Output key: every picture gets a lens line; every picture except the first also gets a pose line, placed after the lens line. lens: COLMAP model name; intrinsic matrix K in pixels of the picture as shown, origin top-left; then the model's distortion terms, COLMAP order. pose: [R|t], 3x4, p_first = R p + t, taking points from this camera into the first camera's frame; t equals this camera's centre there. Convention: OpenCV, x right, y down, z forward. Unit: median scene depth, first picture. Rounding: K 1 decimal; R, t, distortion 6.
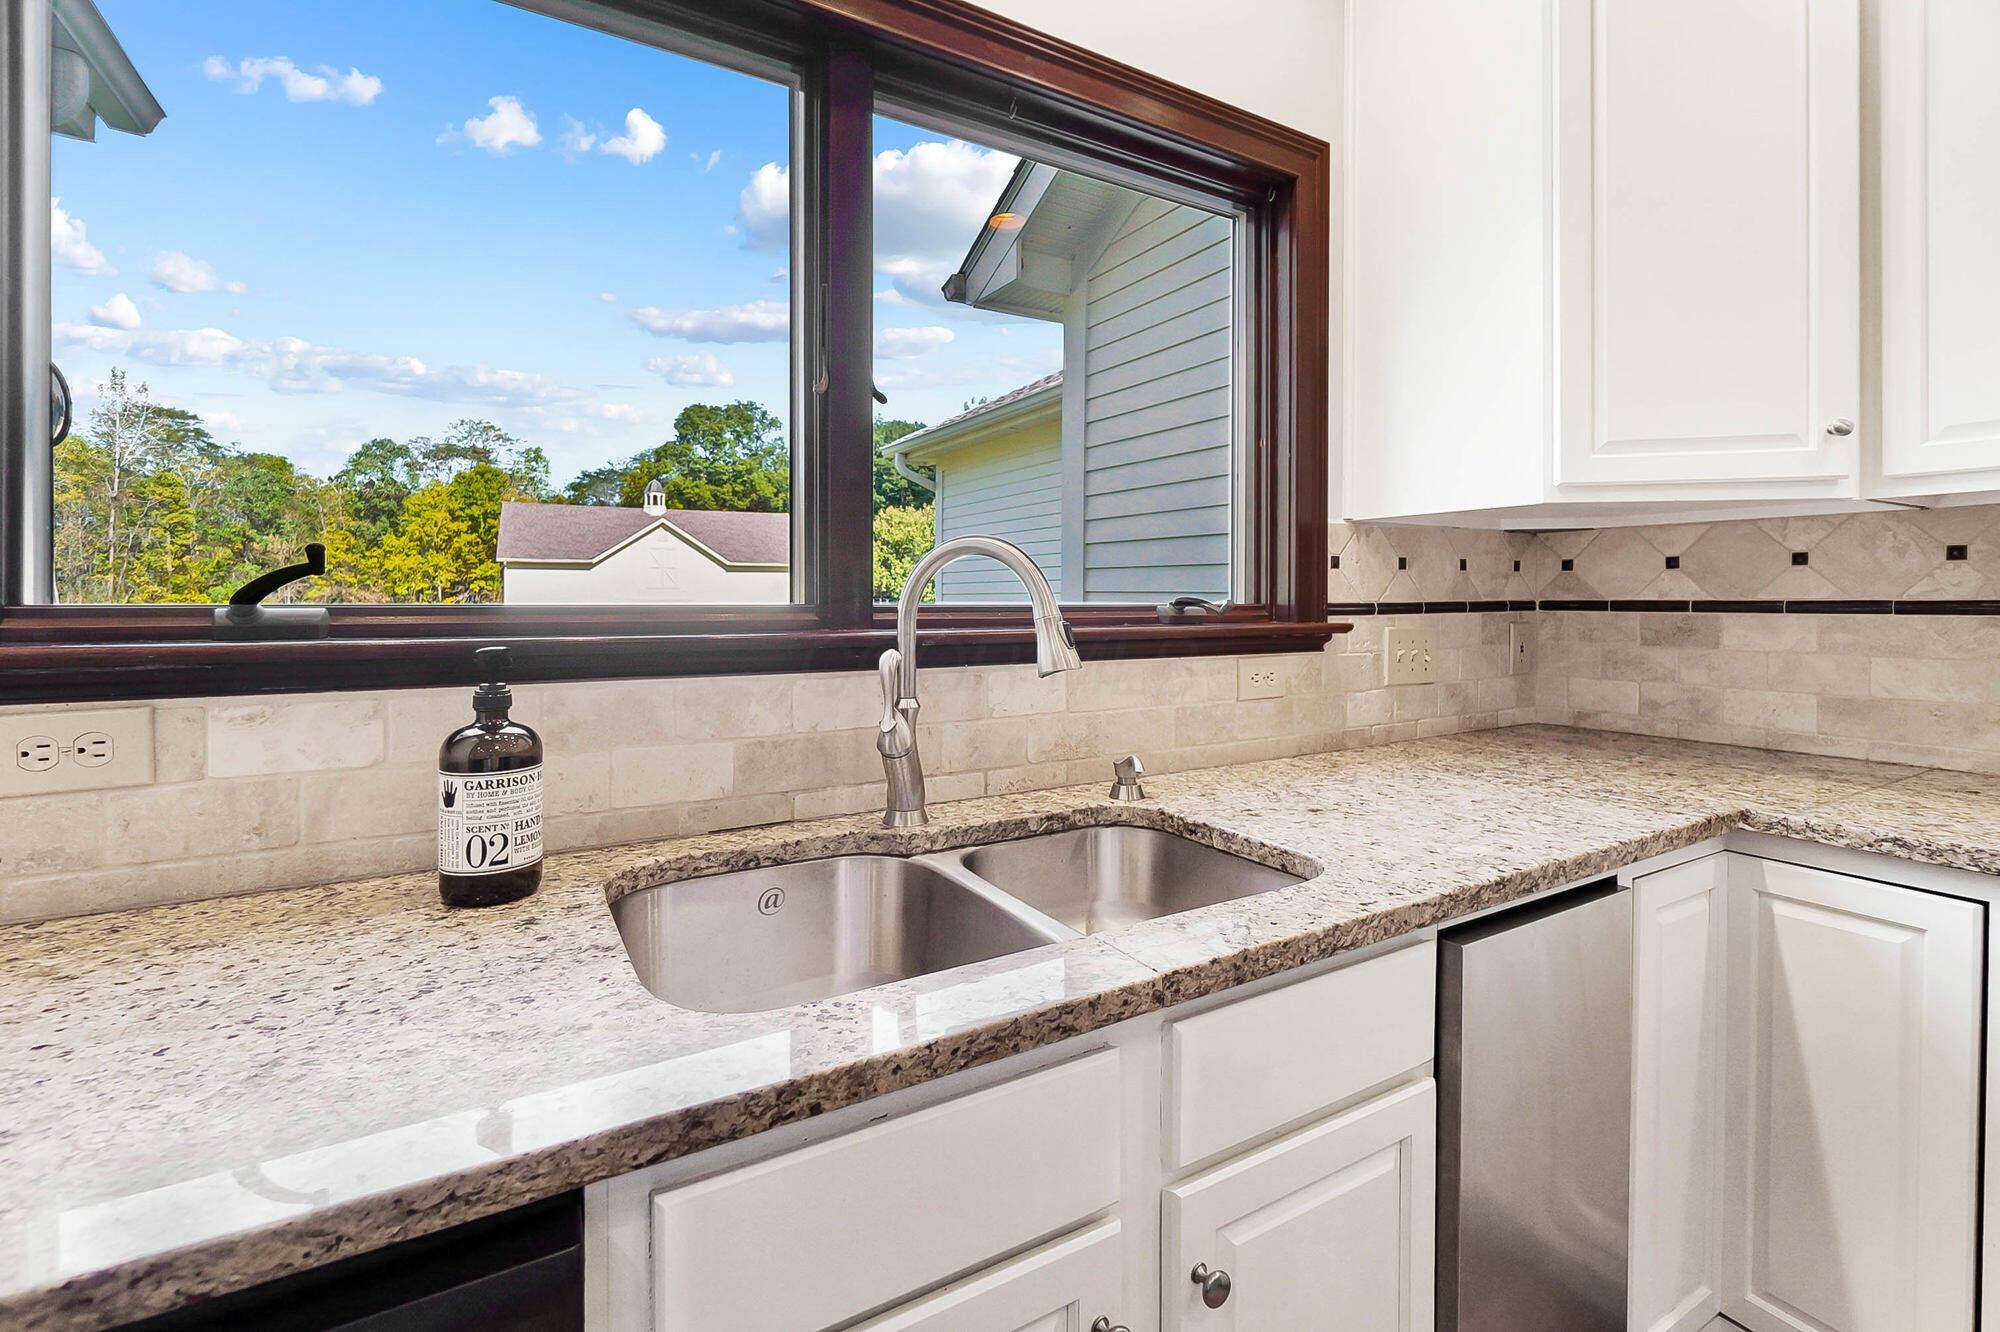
lens RADIAL K [[879.1, 0, 1017.0], [0, 879.1, 612.0], [0, 0, 1]] dist [0.004153, -0.002010]
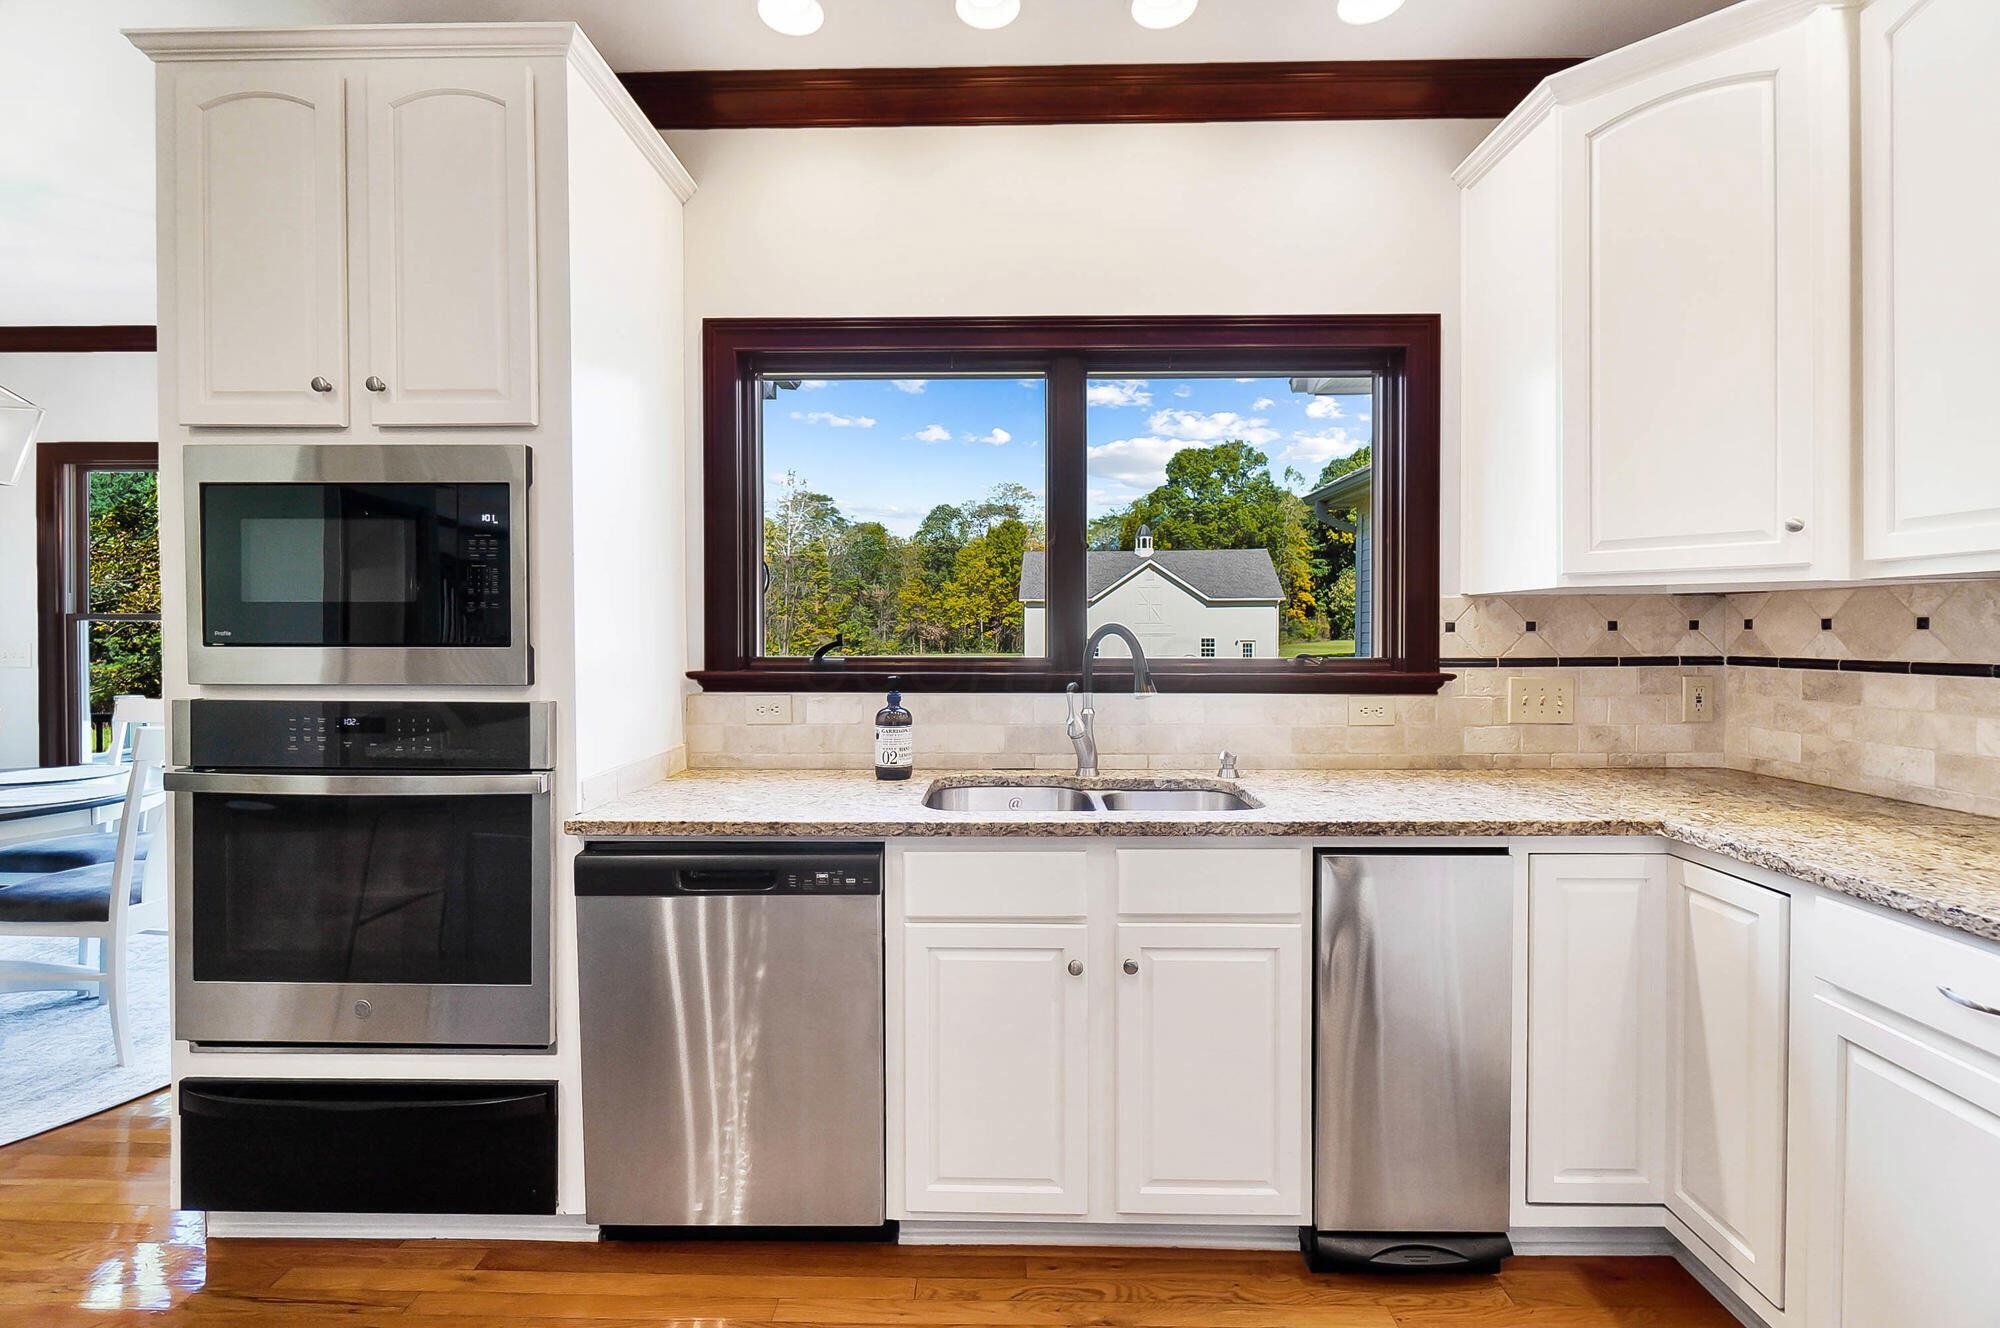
lens RADIAL K [[879.1, 0, 1026.4], [0, 879.1, 634.1], [0, 0, 1]] dist [0.004153, -0.002010]
pose [[0.861863, 0.001149, -0.507140, 0.449014], [-0.007509, 0.999917, -0.010495, -0.025305], [0.507086, 0.012853, 0.861800, -0.430417]]
